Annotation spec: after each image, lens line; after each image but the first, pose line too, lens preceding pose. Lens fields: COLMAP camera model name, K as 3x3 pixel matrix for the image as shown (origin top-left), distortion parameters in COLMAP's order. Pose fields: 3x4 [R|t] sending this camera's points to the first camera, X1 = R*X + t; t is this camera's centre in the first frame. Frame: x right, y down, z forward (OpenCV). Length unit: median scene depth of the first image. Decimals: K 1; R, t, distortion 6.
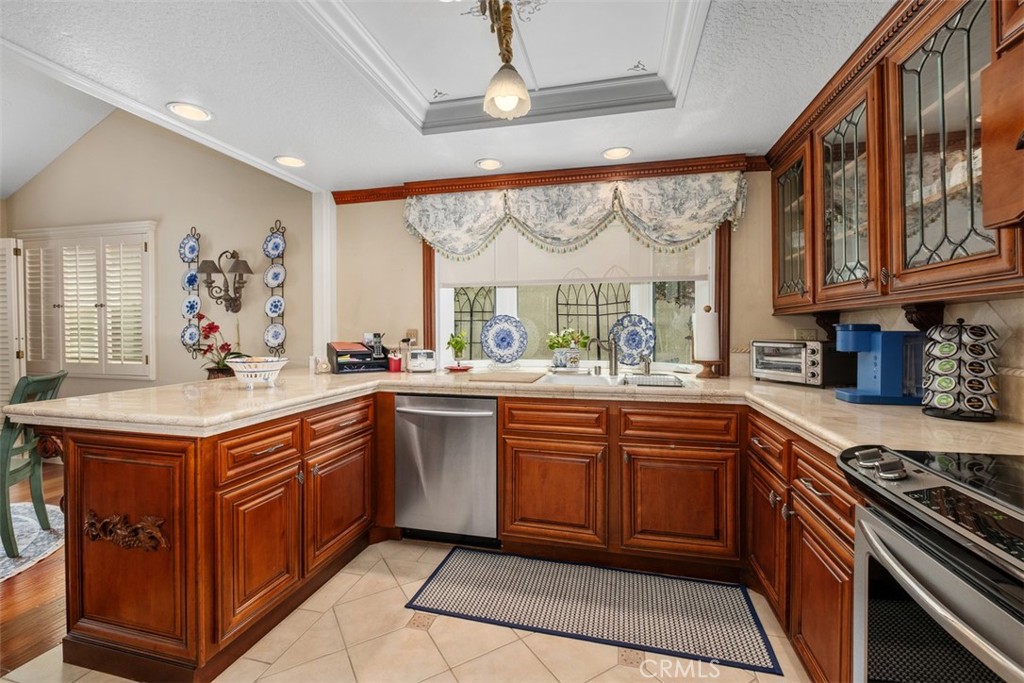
lens RADIAL K [[444.0, 0, 521.2], [0, 444.0, 337.3], [0, 0, 1]] dist [0.003412, -0.003969]
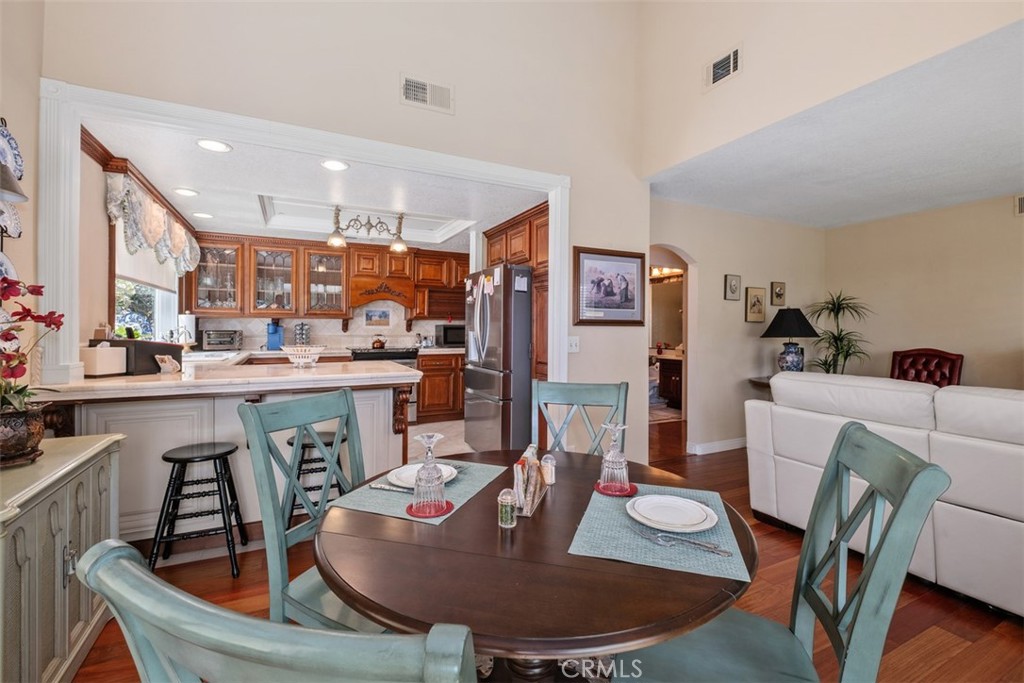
lens RADIAL K [[444.0, 0, 510.9], [0, 444.0, 322.1], [0, 0, 1]] dist [0.003412, -0.003969]
pose [[-0.640445, 0.007237, 0.767970, -1.465460], [0.008050, 0.999964, -0.002710, -0.010778], [-0.767962, 0.004447, -0.640480, 0.992534]]
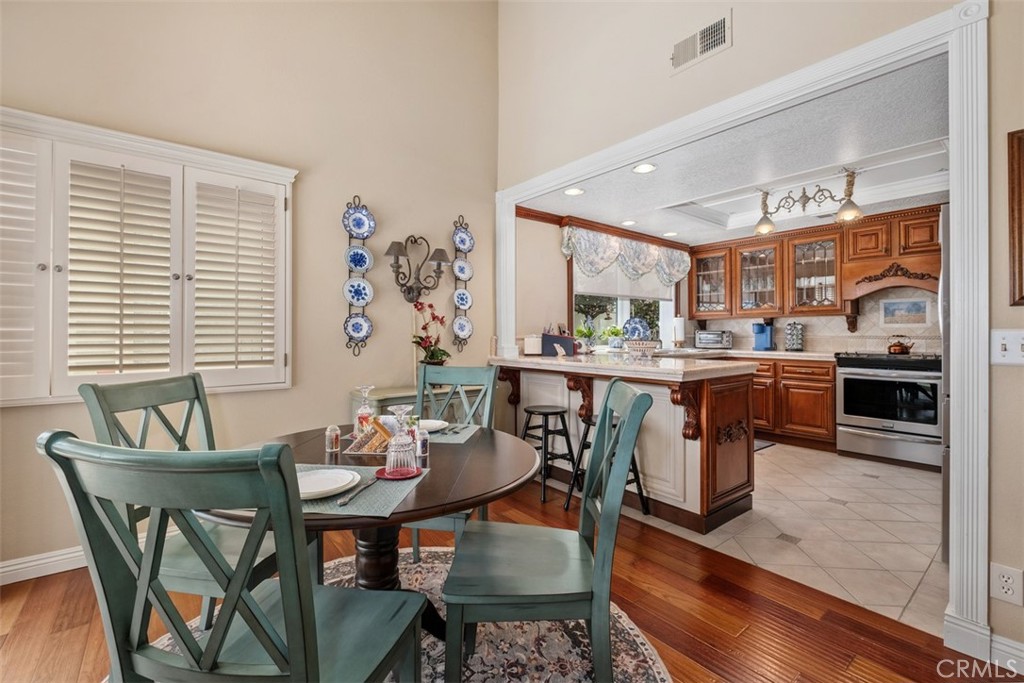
lens RADIAL K [[444.0, 0, 512.5], [0, 444.0, 330.3], [0, 0, 1]] dist [0.003412, -0.003969]
pose [[0.602128, 0.005249, 0.798382, -1.467990], [0.014024, 0.999755, -0.017150, 0.024682], [-0.798276, 0.021523, 0.601907, 0.332299]]
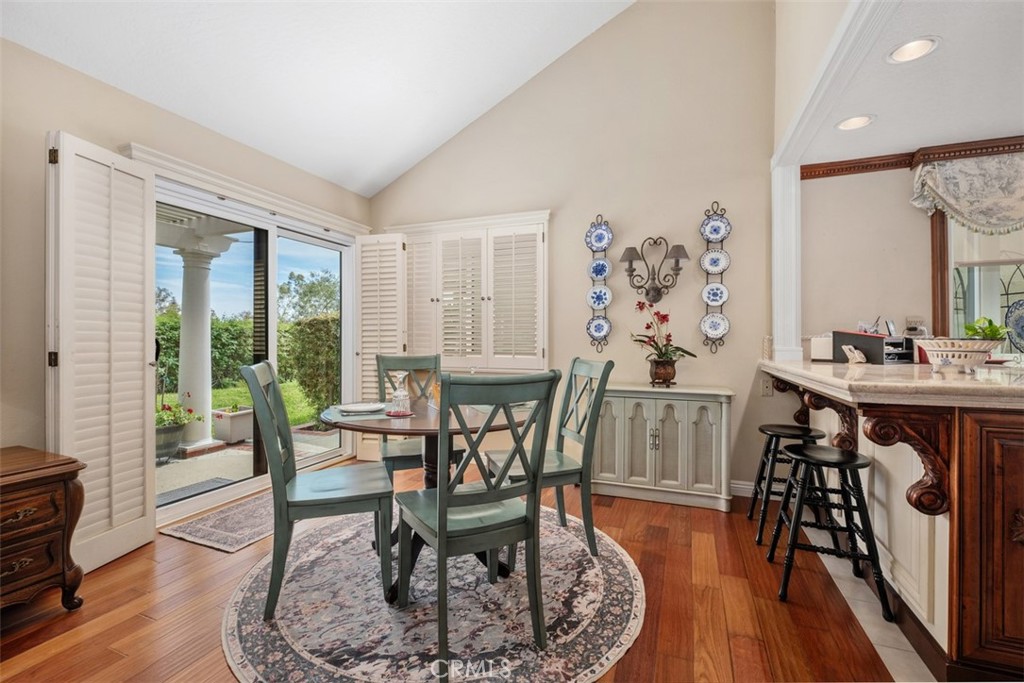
lens RADIAL K [[444.0, 0, 516.1], [0, 444.0, 339.2], [0, 0, 1]] dist [0.003412, -0.003969]
pose [[0.991491, 0.001331, -0.130168, -0.950867], [-0.004742, 0.999653, -0.025895, 0.055397], [0.130089, 0.026292, 0.991154, 0.041207]]
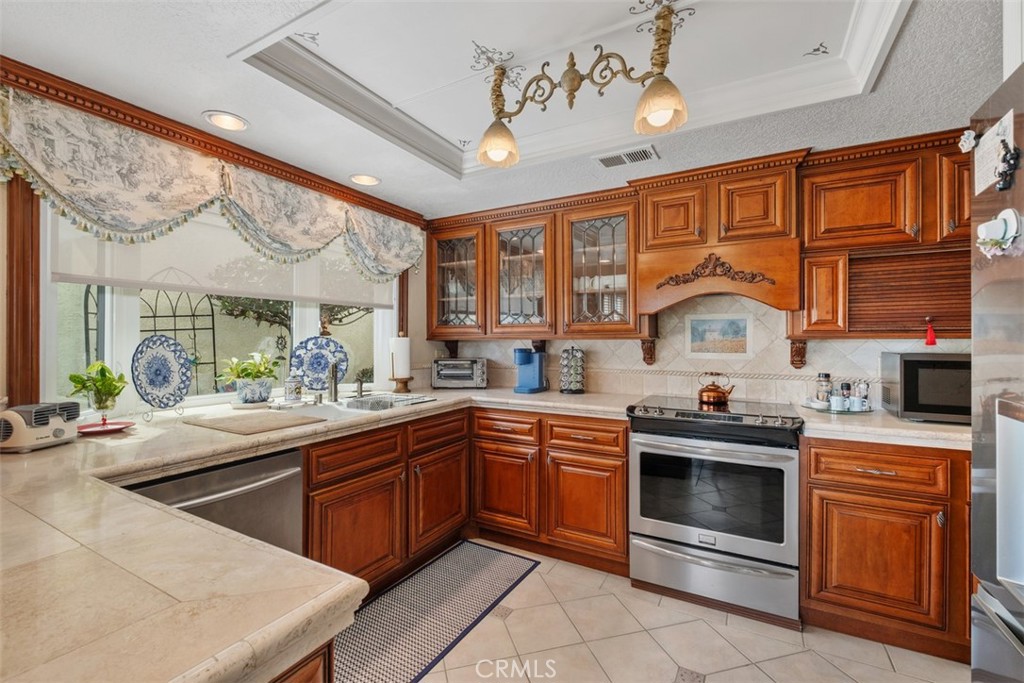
lens RADIAL K [[444.0, 0, 509.4], [0, 444.0, 338.2], [0, 0, 1]] dist [0.003412, -0.003969]
pose [[0.264580, 0.004952, 0.964351, -0.565278], [0.015985, 0.999827, -0.009520, -0.032530], [-0.964231, 0.017934, 0.264455, 0.356389]]
